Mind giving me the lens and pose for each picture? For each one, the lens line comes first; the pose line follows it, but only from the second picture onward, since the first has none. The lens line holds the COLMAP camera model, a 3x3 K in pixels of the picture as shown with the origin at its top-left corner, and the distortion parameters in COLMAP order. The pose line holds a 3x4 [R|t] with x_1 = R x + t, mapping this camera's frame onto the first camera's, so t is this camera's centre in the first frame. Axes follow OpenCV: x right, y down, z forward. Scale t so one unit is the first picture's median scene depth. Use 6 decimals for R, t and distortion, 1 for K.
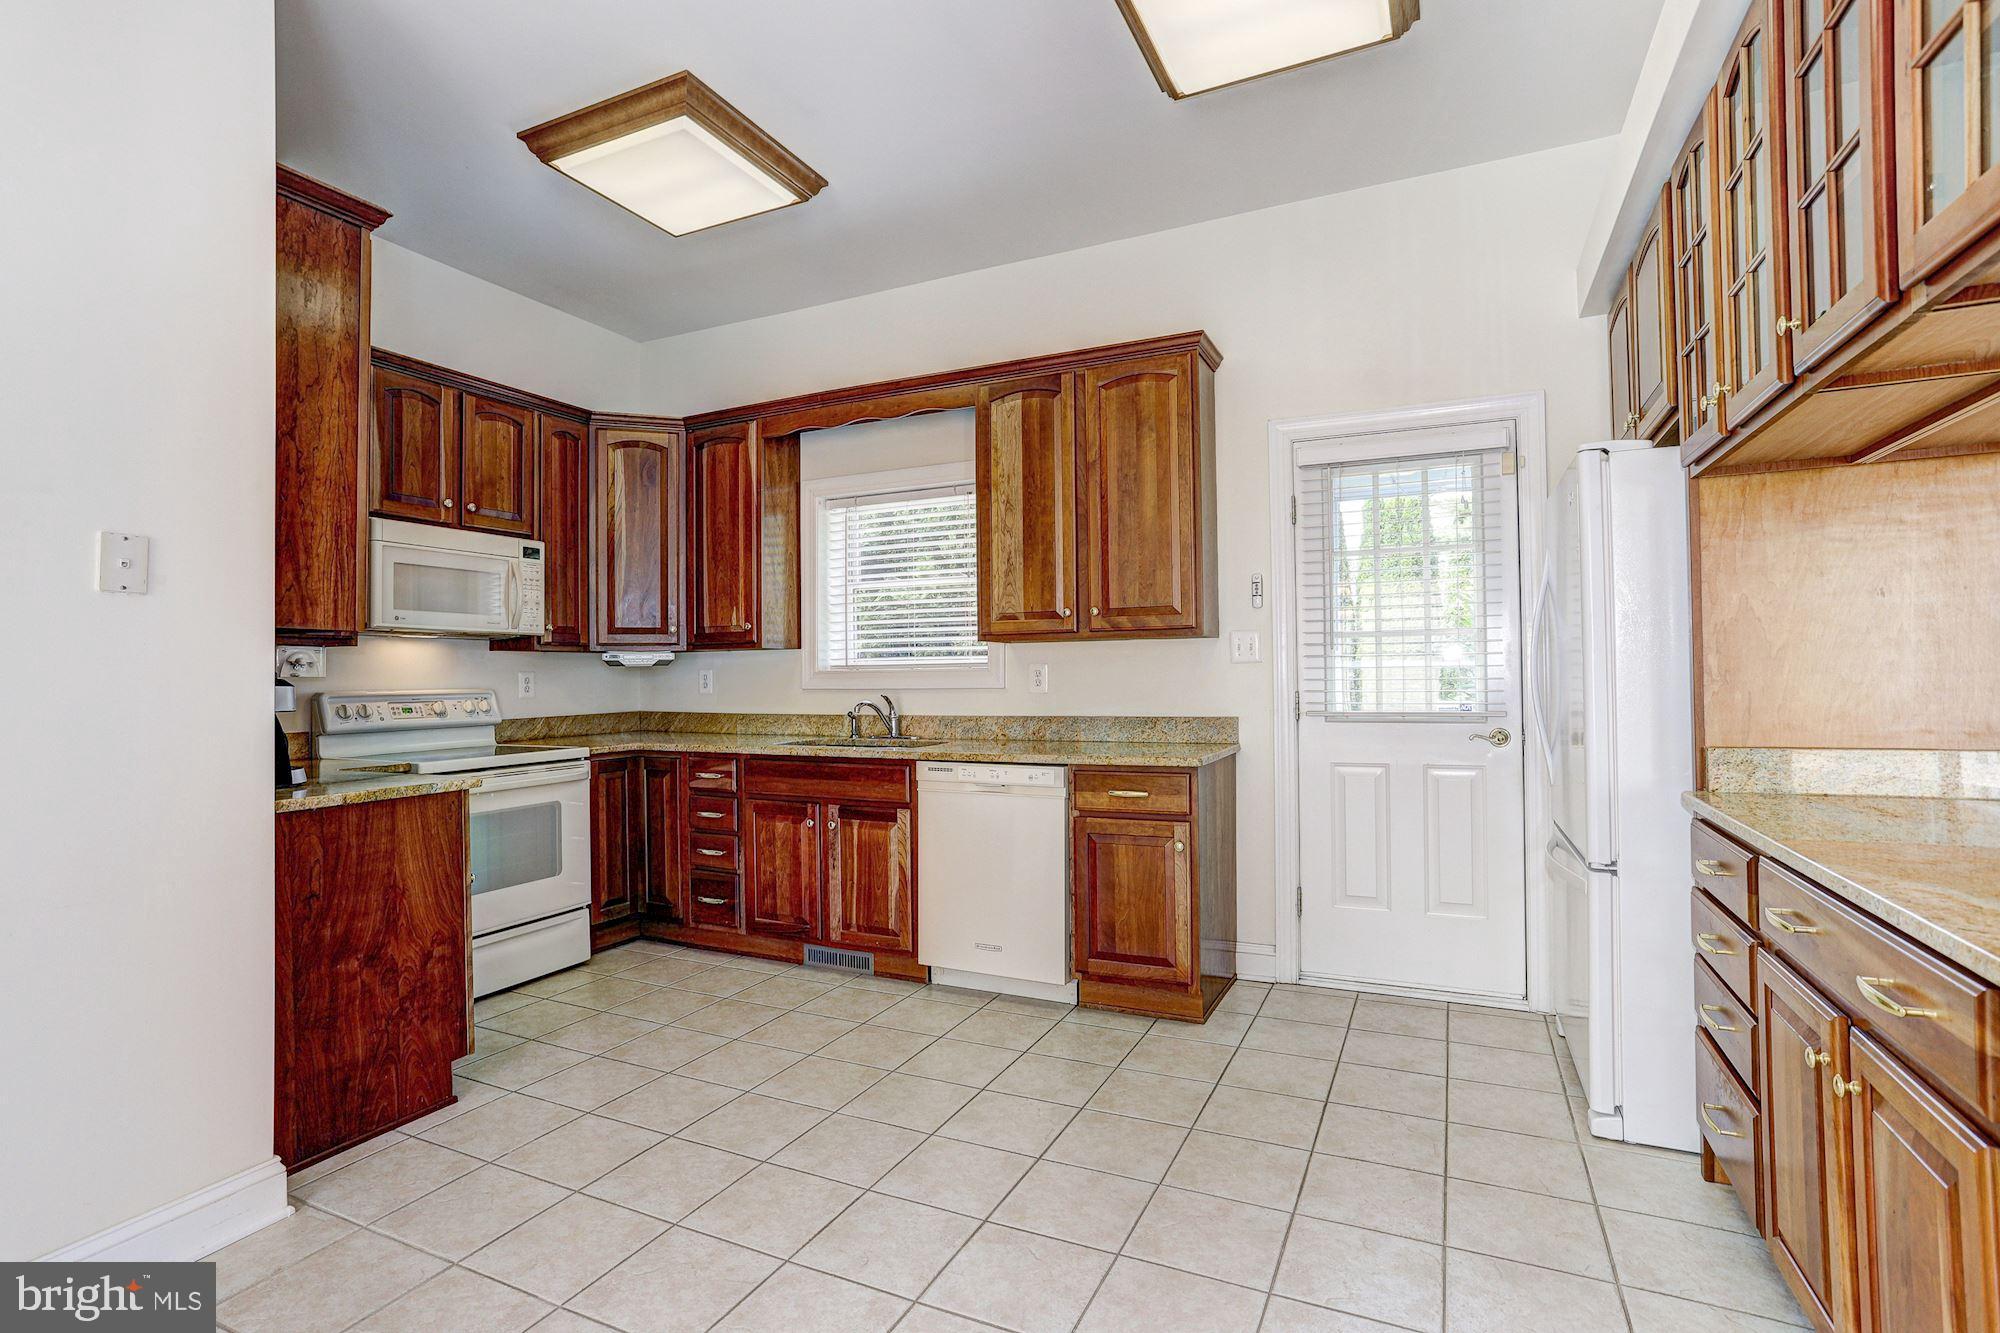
lens RADIAL K [[973.4, 0, 985.5], [0, 973.4, 665.3], [0, 0, 1]] dist [-0.056632, 0.036126]
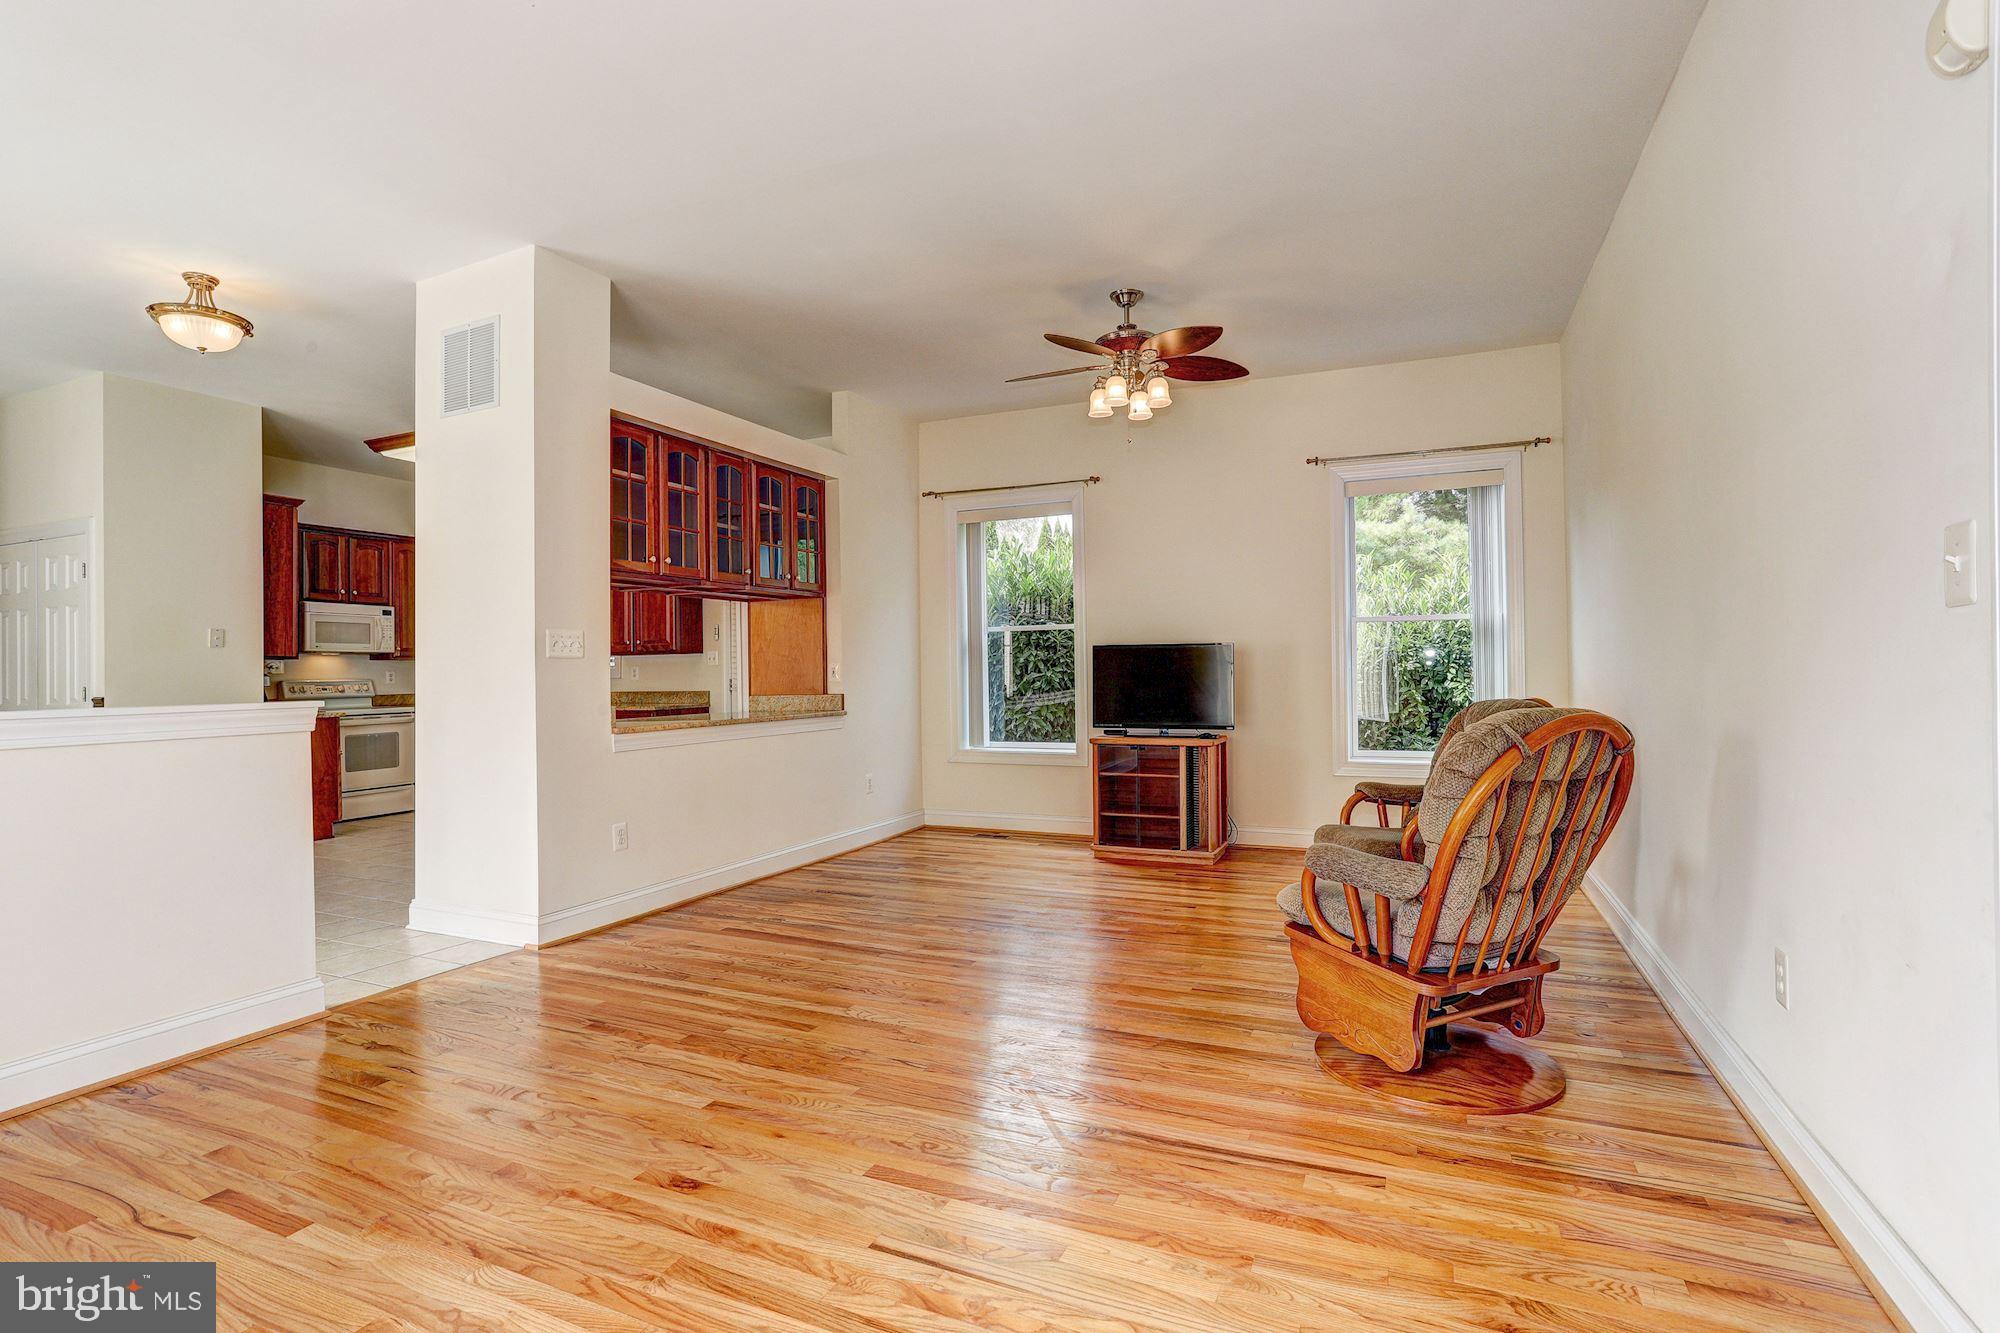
lens RADIAL K [[973.4, 0, 985.5], [0, 973.4, 665.3], [0, 0, 1]] dist [-0.056632, 0.036126]
pose [[0.999849, -0.003076, 0.017092, 0.837418], [0.003038, 0.999993, 0.002234, -0.006274], [-0.017098, -0.002181, 0.999851, -1.155798]]
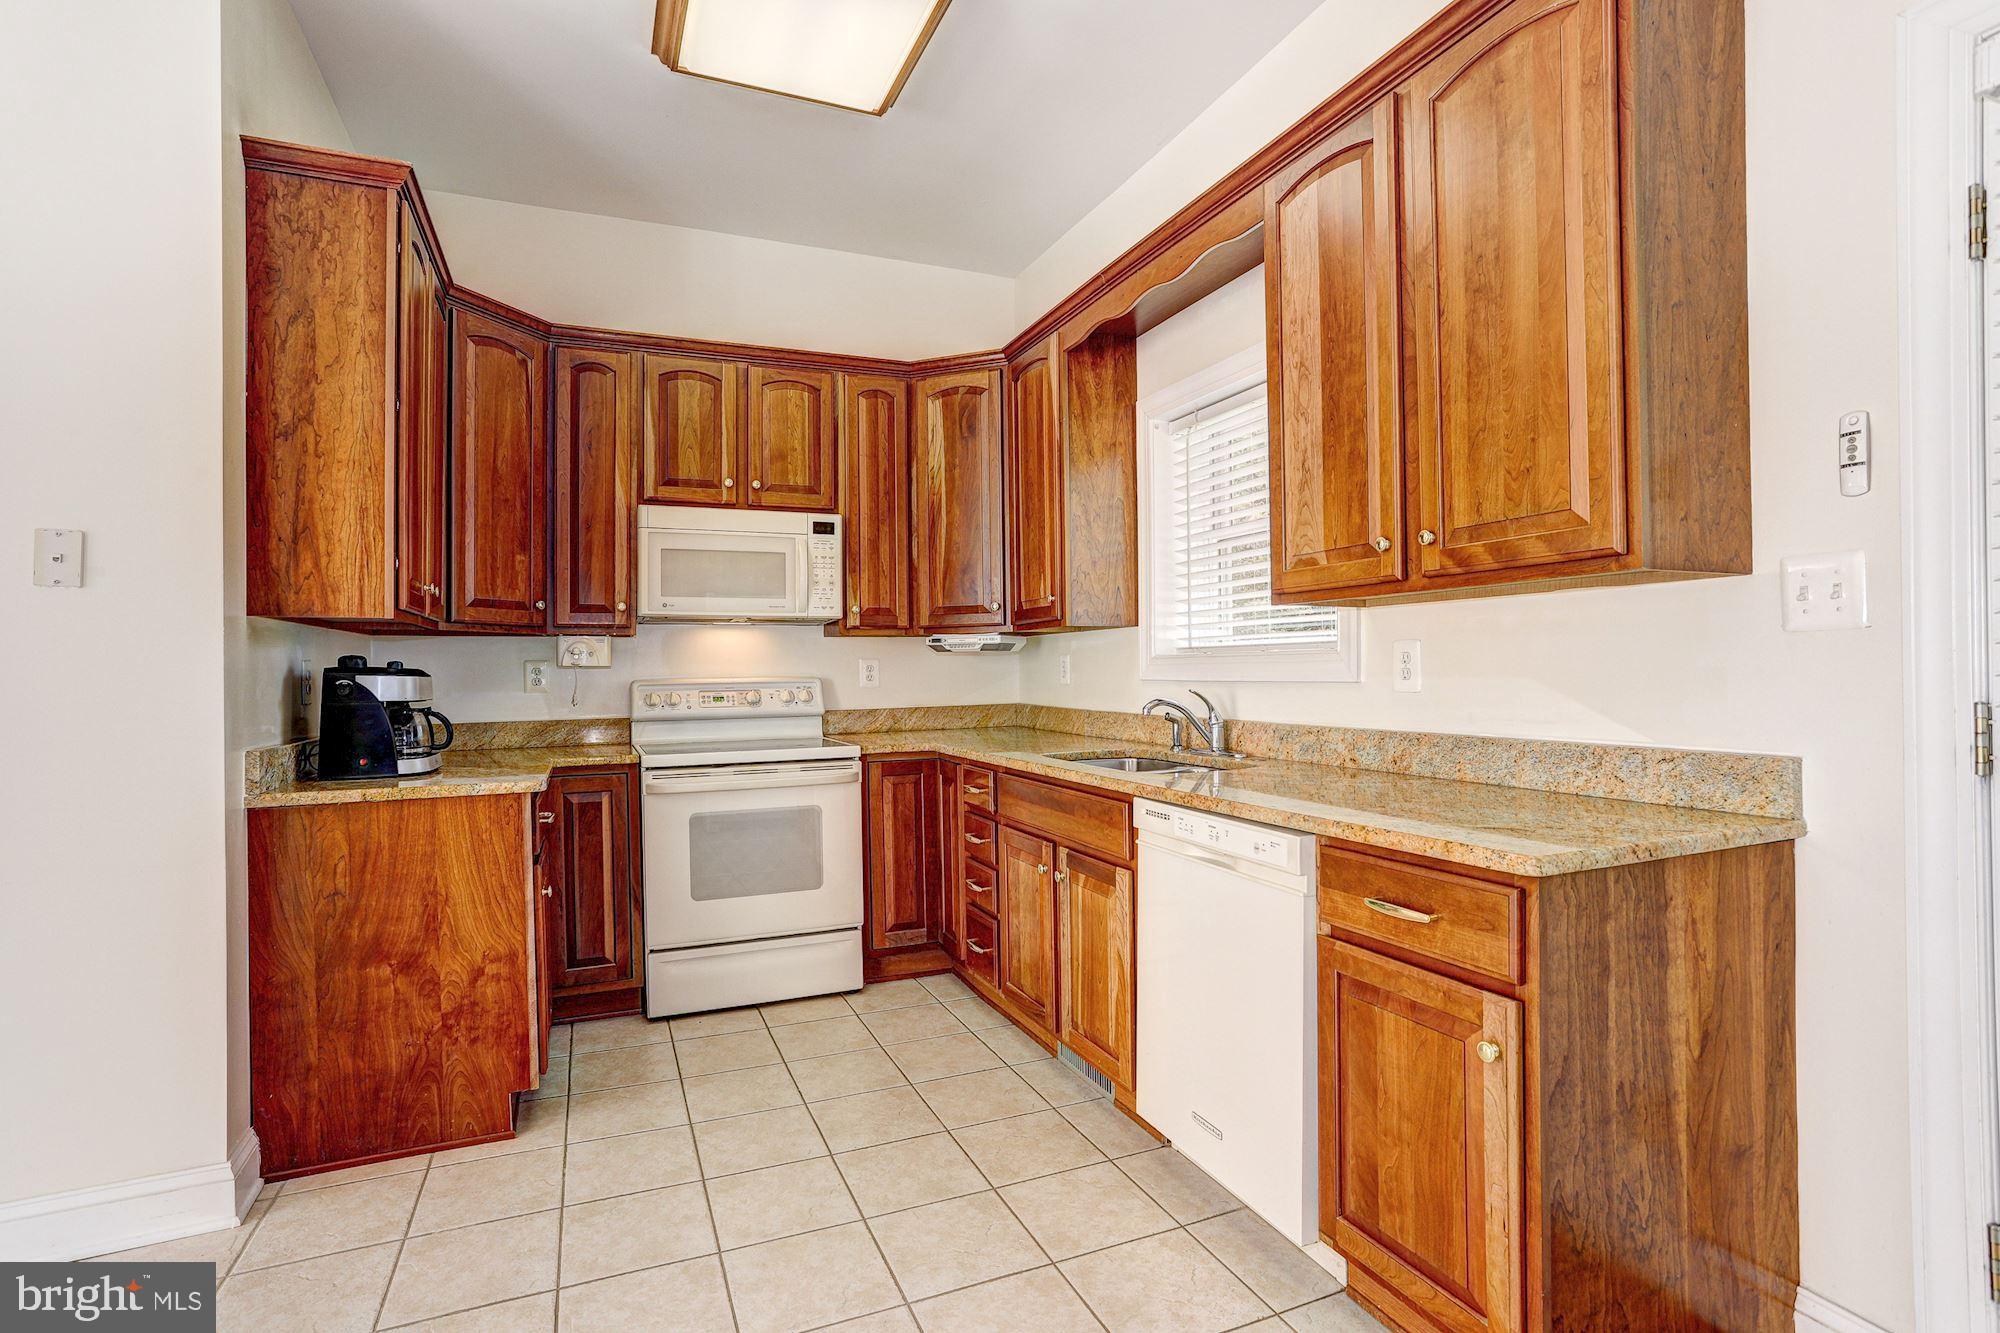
lens RADIAL K [[973.4, 0, 985.5], [0, 973.4, 665.3], [0, 0, 1]] dist [-0.056632, 0.036126]
pose [[0.748011, -0.000384, -0.663686, 0.272594], [0.010921, 0.999872, 0.011730, 0.003862], [0.663596, -0.016022, 0.747919, 0.453786]]
